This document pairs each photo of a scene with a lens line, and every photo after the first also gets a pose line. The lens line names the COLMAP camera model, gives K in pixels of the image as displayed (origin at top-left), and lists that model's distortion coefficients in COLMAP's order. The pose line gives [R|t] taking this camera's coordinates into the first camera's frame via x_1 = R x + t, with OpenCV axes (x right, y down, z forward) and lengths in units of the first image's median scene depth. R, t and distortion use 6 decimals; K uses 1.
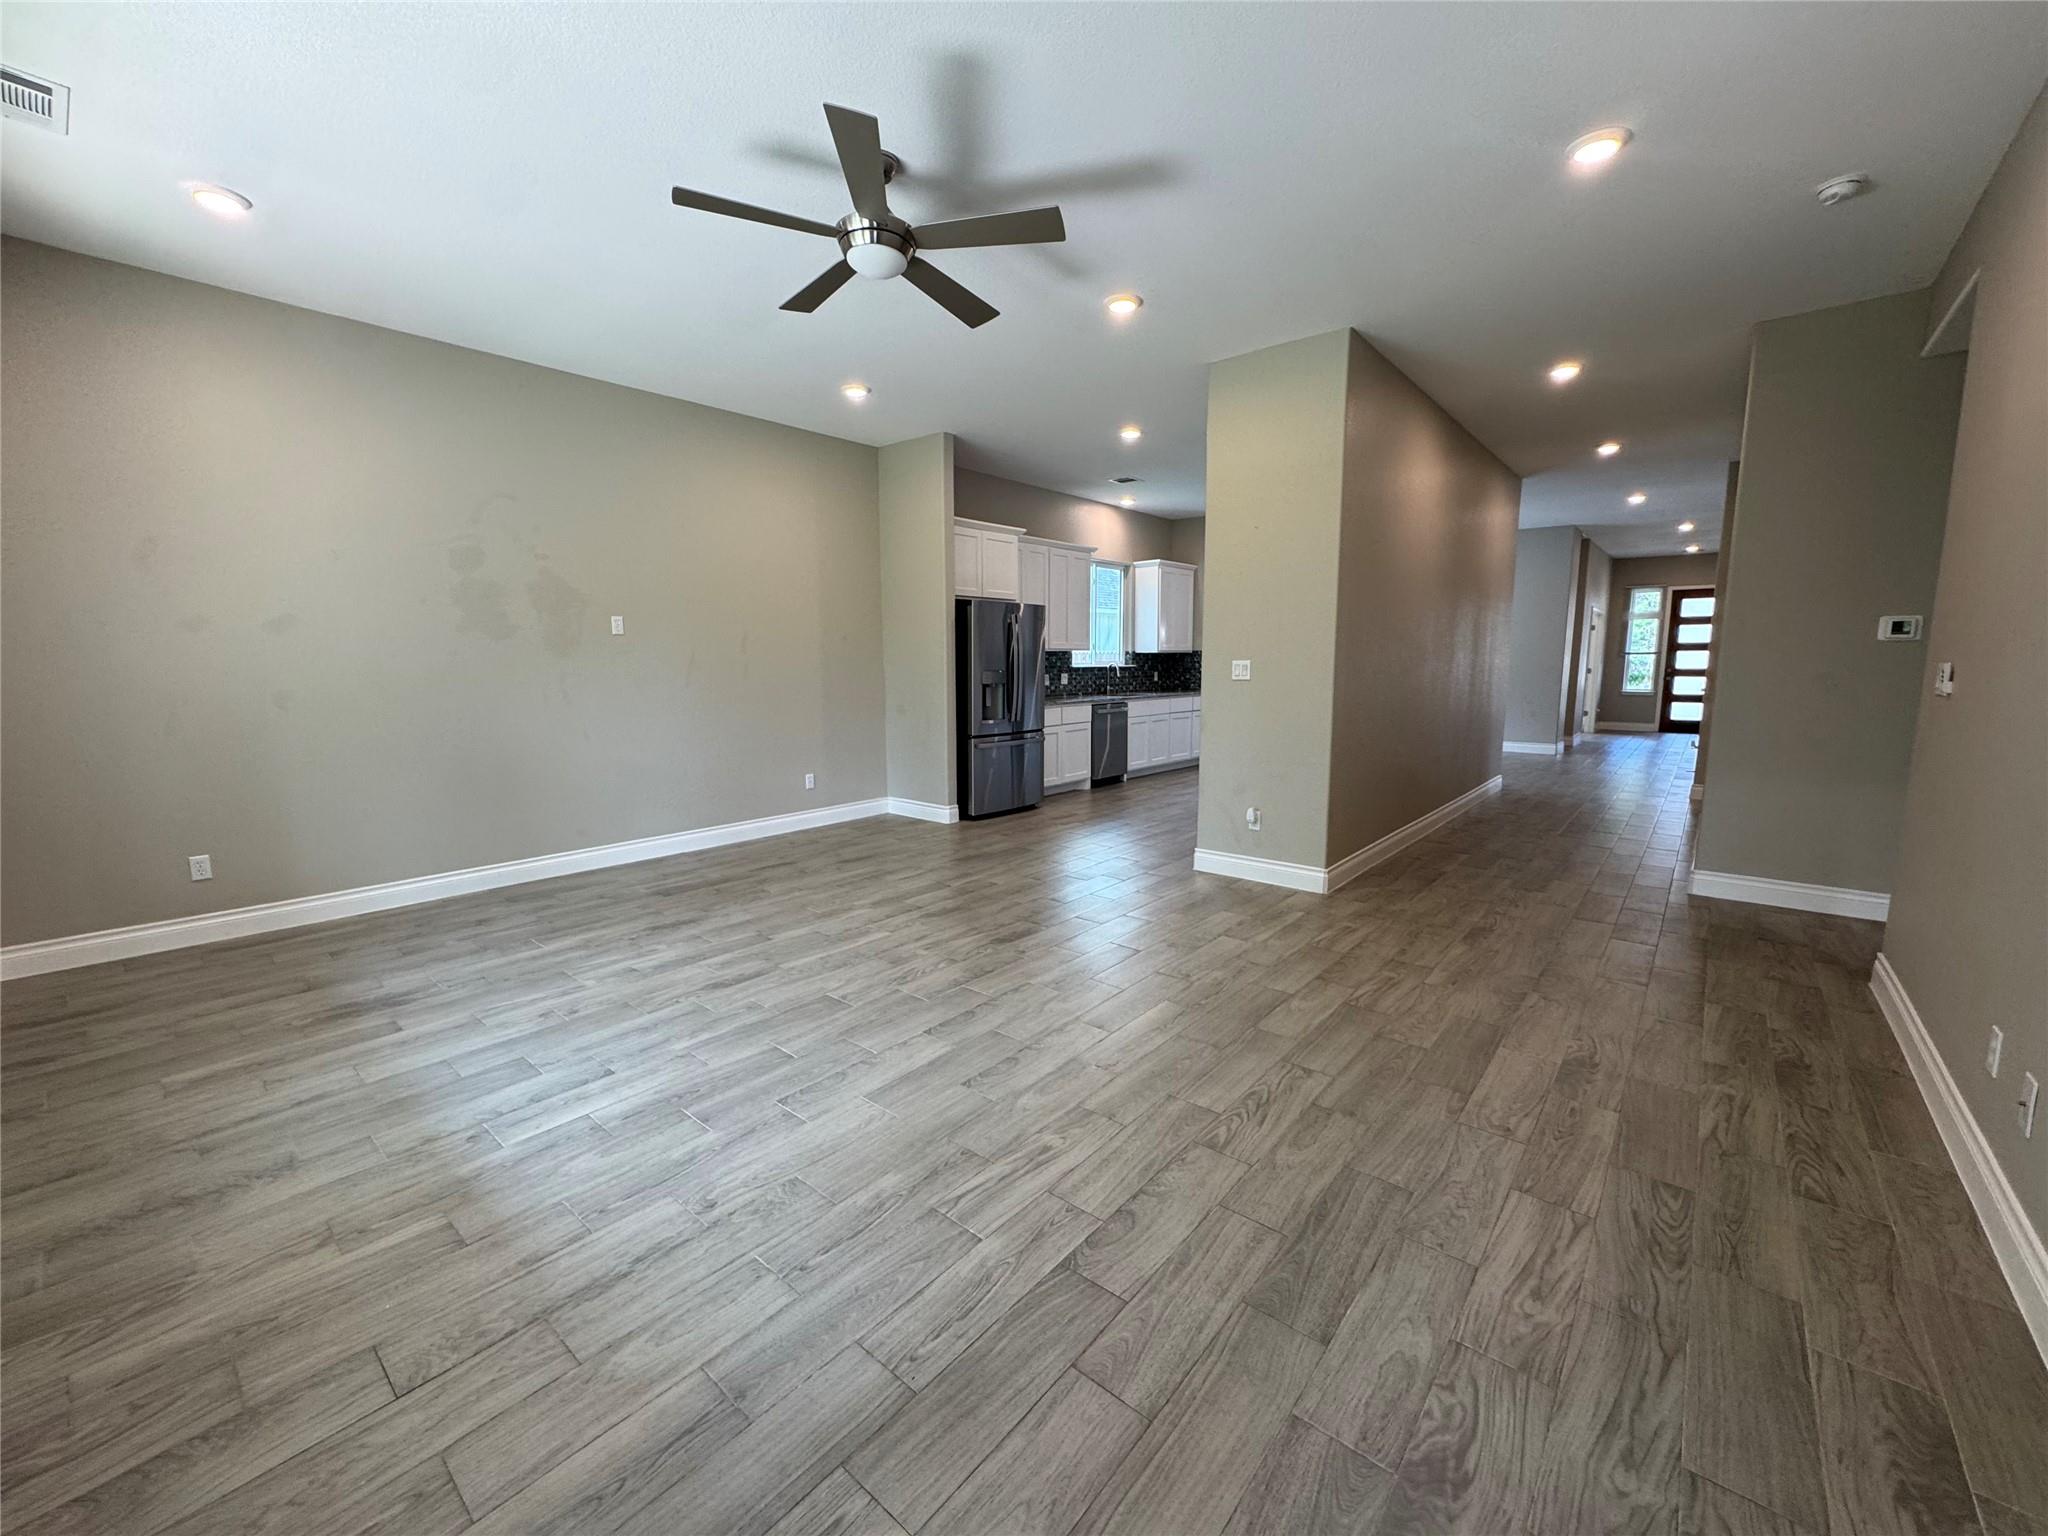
lens RADIAL K [[815.6, 0, 1021.9], [0, 815.6, 773.4], [0, 0, 1]] dist [-0.003765, 0.000357]
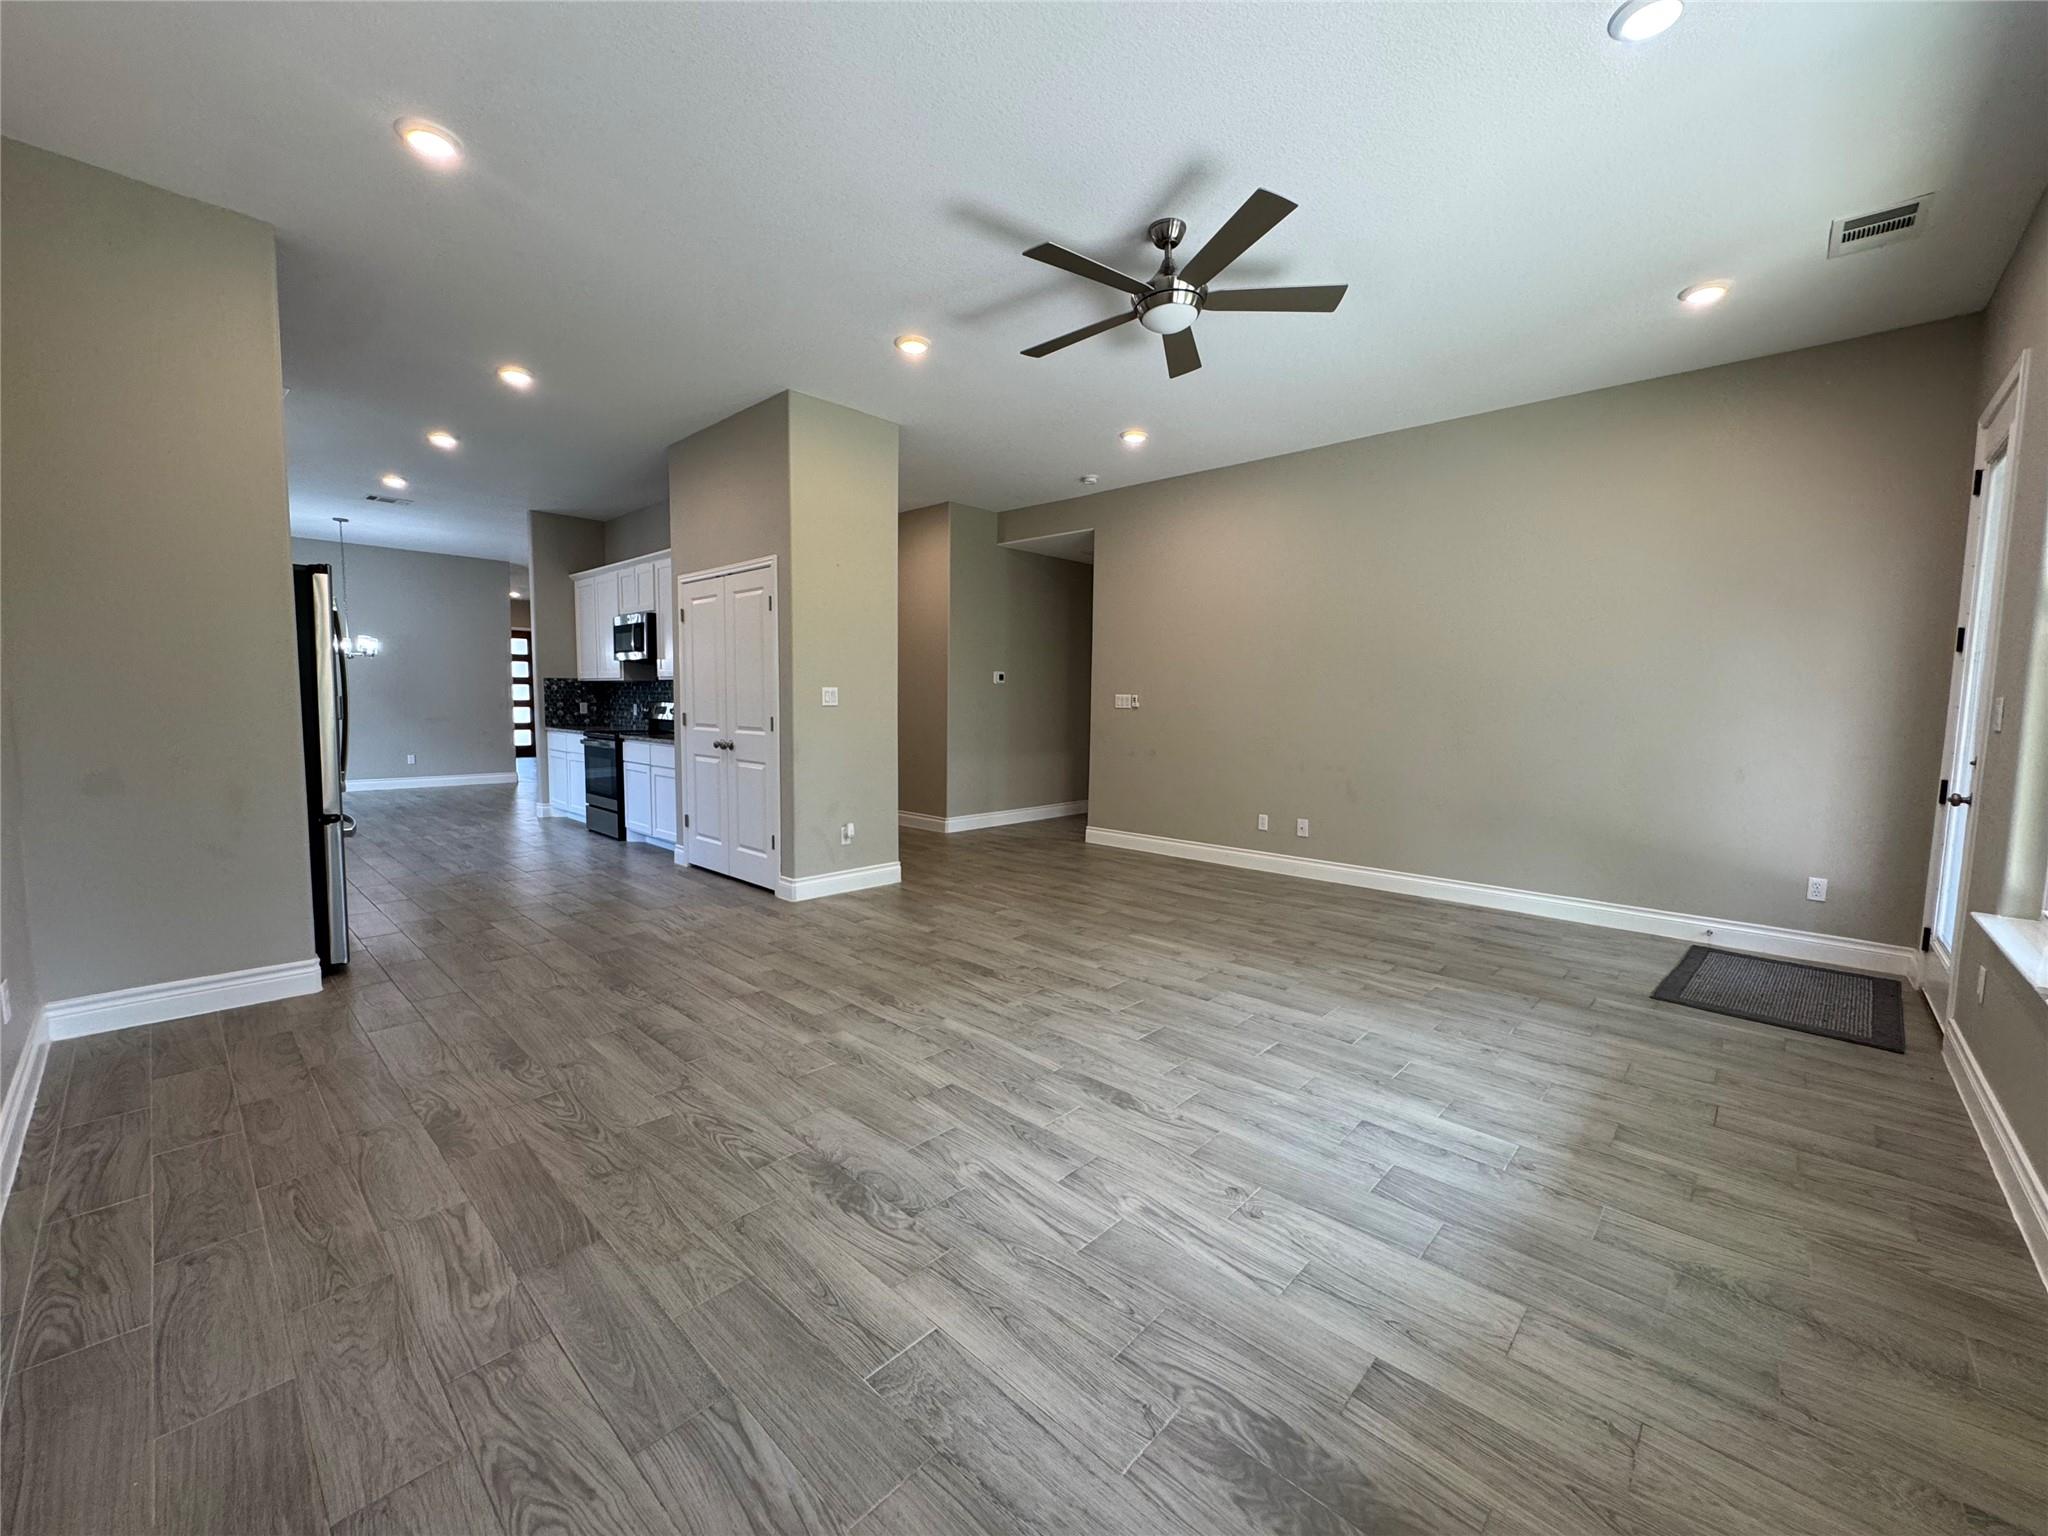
lens RADIAL K [[815.6, 0, 1026.1], [0, 815.6, 761.8], [0, 0, 1]] dist [-0.003765, 0.000357]
pose [[0.047029, -0.072117, 0.996287, -1.268813], [0.125960, 0.989857, 0.065706, -0.131326], [-0.990920, 0.122402, 0.055635, 1.148153]]
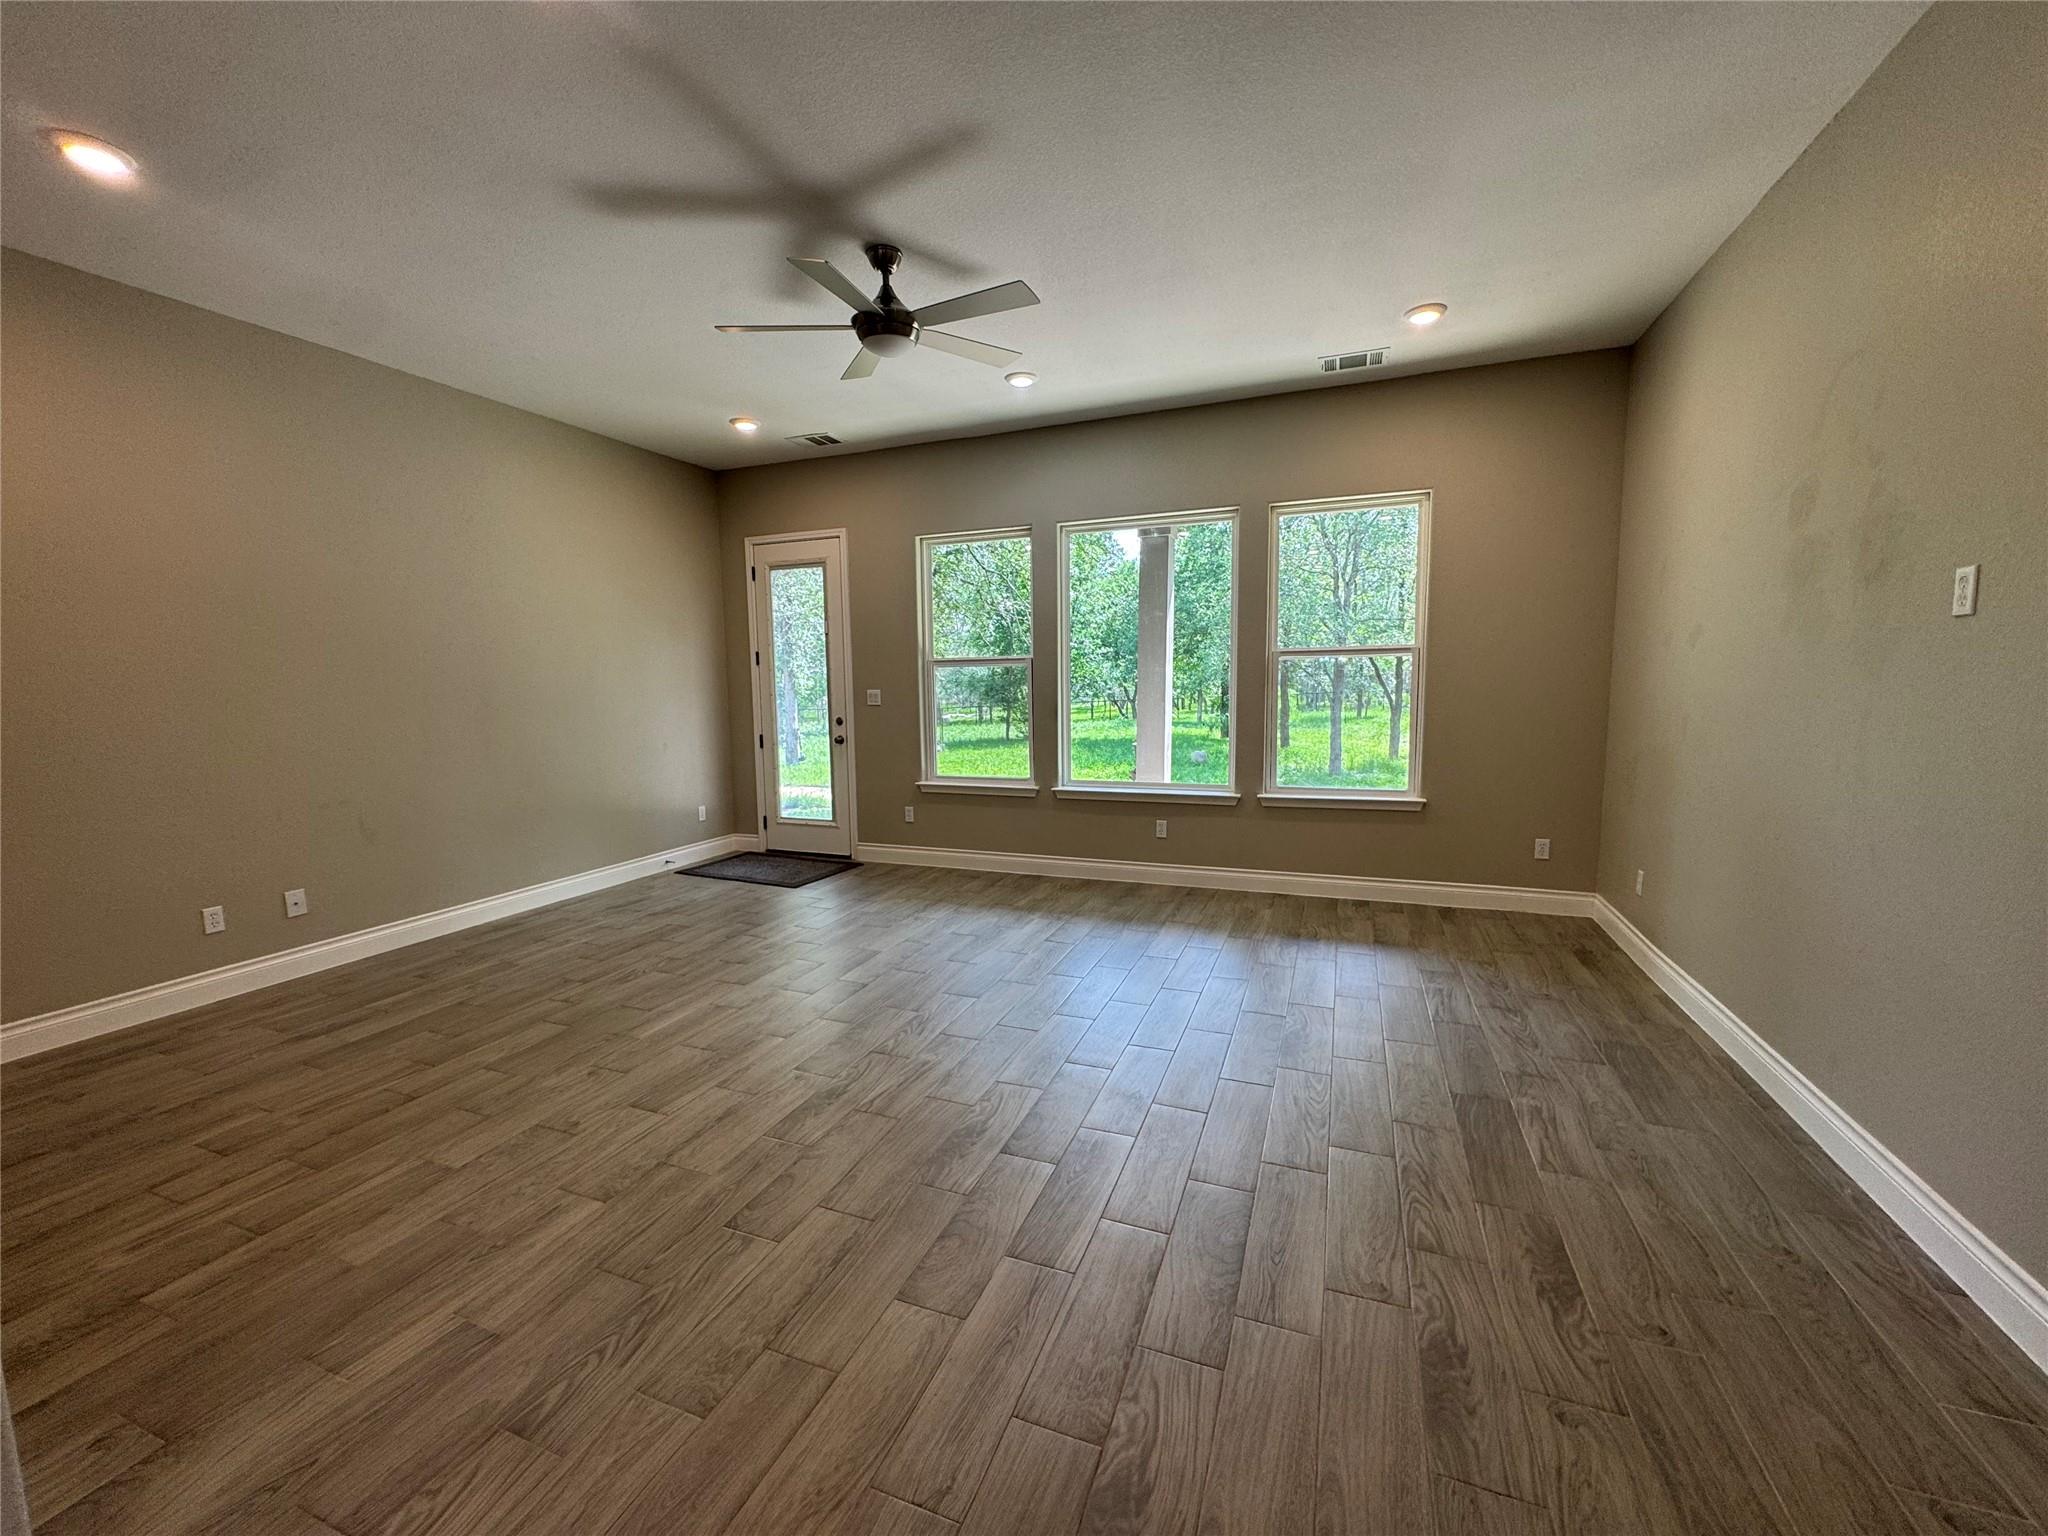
lens RADIAL K [[815.6, 0, 1014.4], [0, 815.6, 763.9], [0, 0, 1]] dist [-0.003765, 0.000357]
pose [[-0.949281, 0.050551, -0.310339, 0.038333], [-0.025556, 0.971322, 0.236390, -0.319346], [0.313389, 0.232332, -0.920766, 2.149151]]
